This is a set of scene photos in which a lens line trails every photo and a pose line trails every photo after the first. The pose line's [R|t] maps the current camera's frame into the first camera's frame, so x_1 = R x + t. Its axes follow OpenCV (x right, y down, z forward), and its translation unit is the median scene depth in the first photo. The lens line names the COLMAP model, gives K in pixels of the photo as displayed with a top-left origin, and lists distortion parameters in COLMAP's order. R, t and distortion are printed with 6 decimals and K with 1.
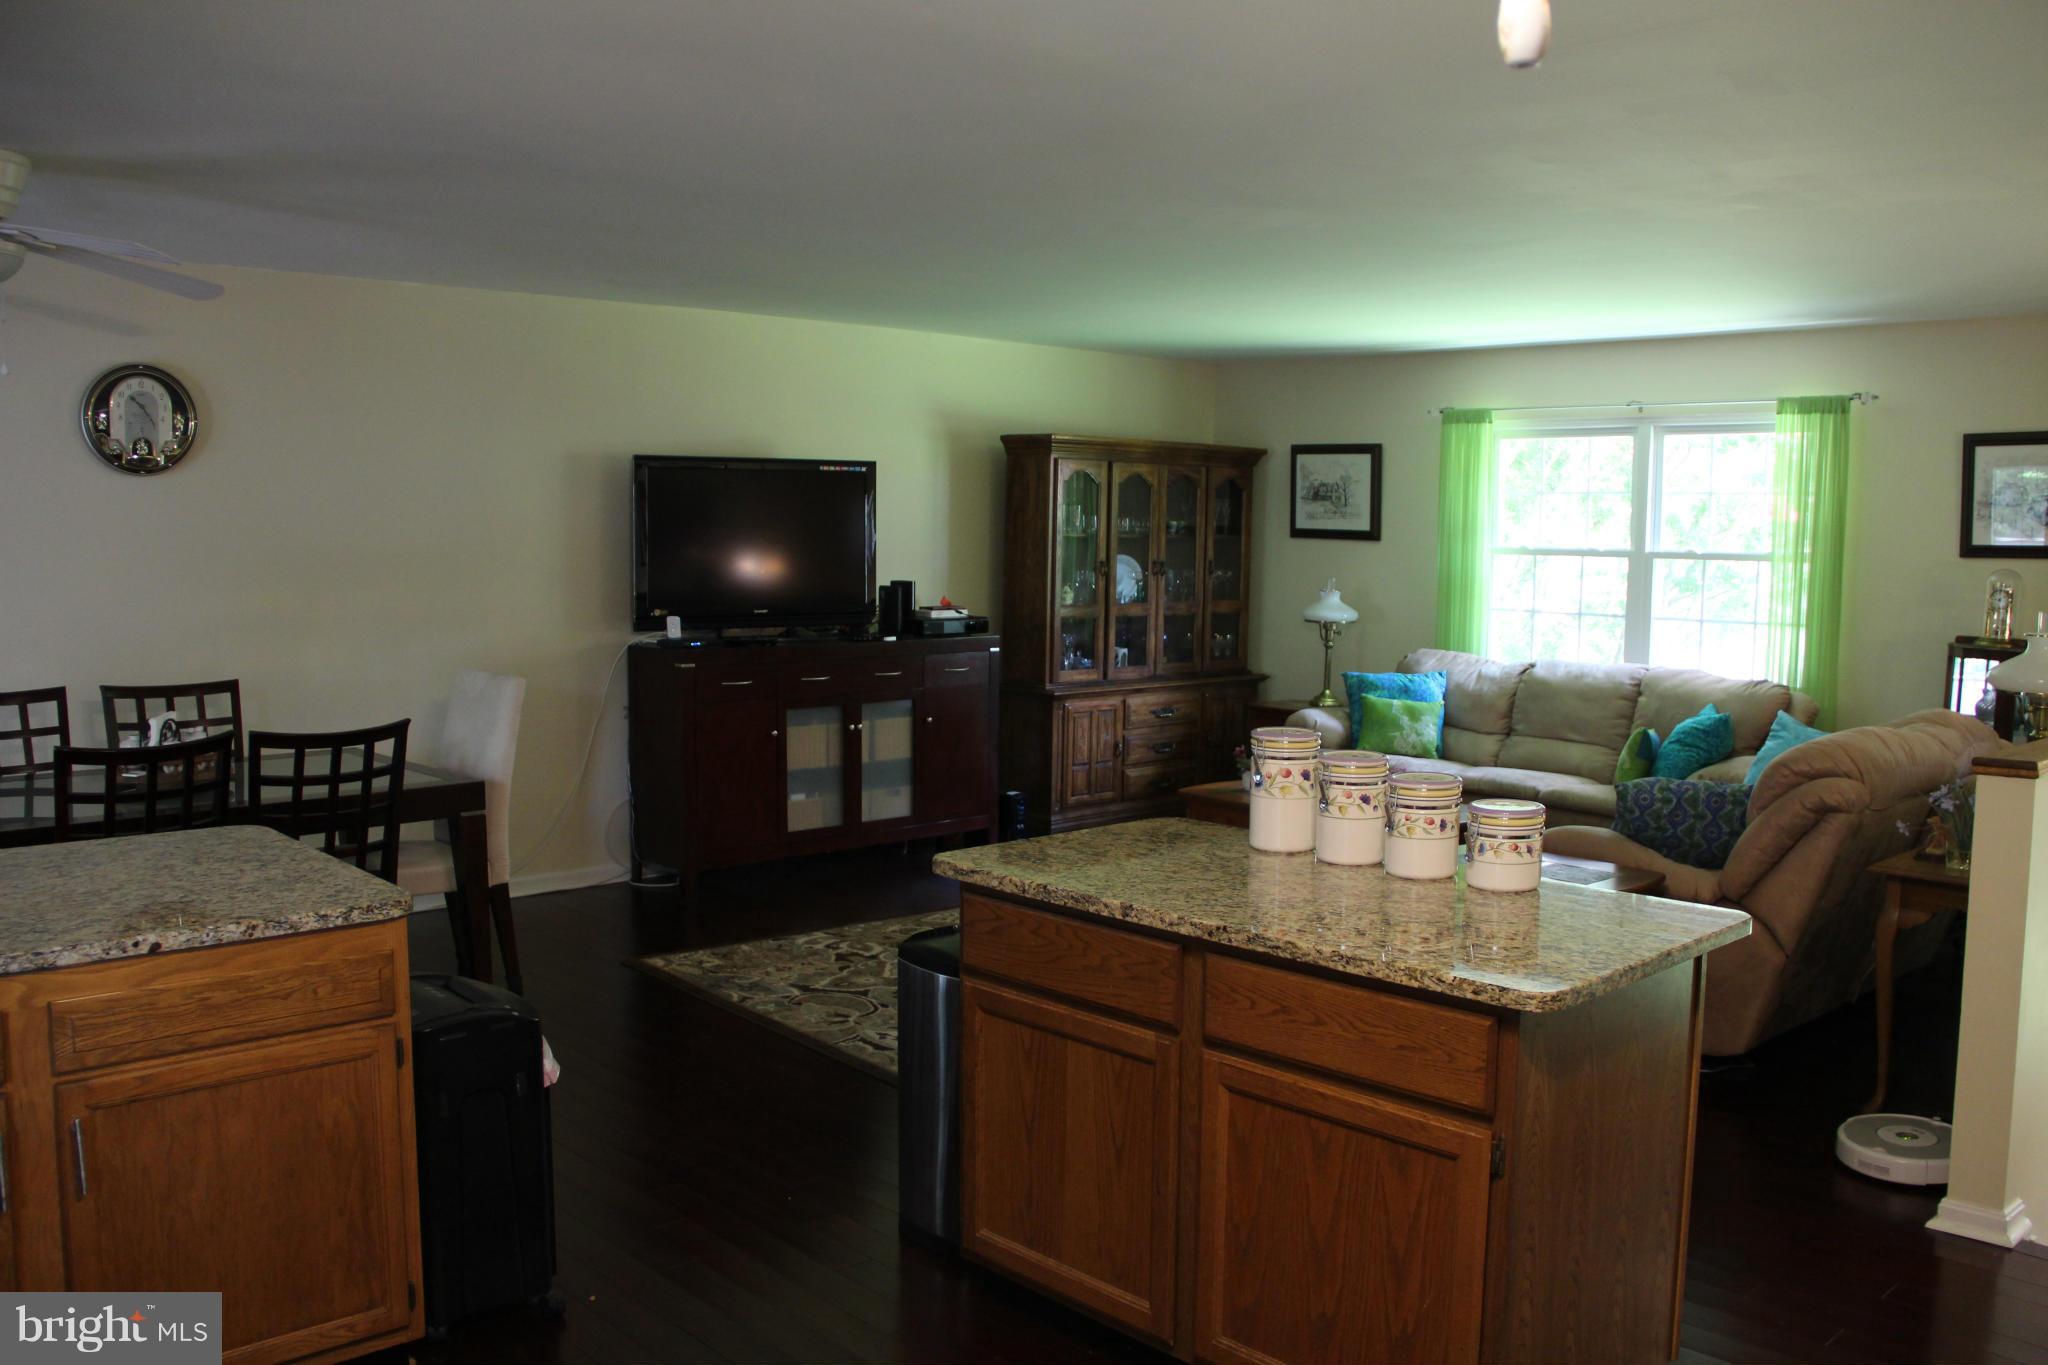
lens RADIAL K [[1699.9, 0, 1054.1], [0, 1699.9, 697.2], [0, 0, 1]] dist [-0.167815, 0.132755]
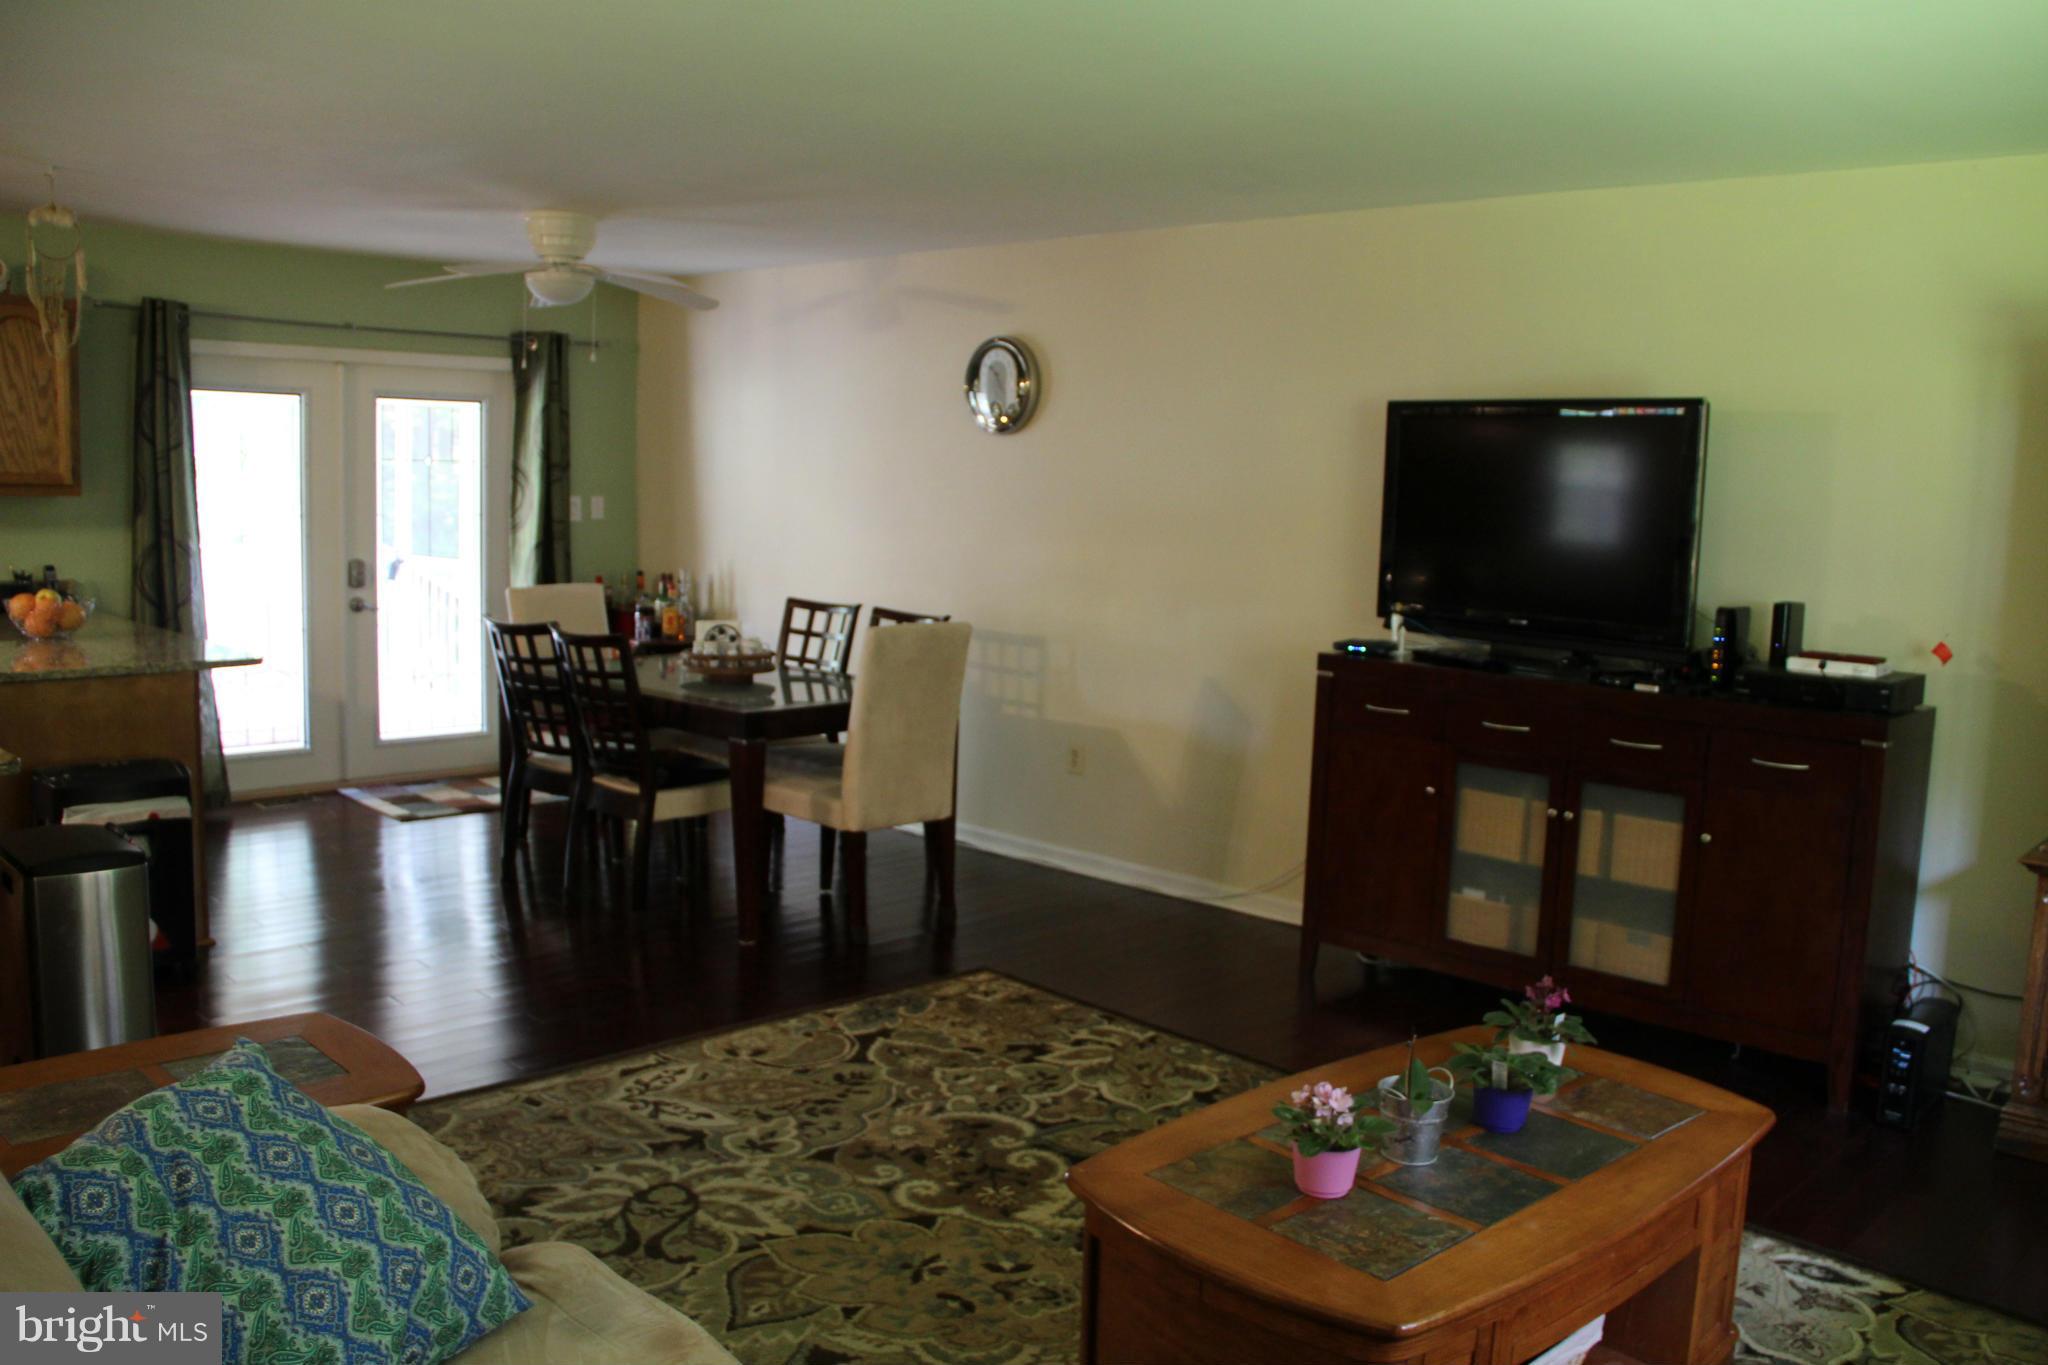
lens RADIAL K [[1674.7, 0, 1071.4], [0, 1674.7, 683.5], [0, 0, 1]] dist [-0.177627, 0.125252]
pose [[0.046487, 0.107119, -0.993159, 0.597540], [-0.134908, 0.985798, 0.100011, -0.084233], [0.989767, 0.129336, 0.060278, 0.955078]]
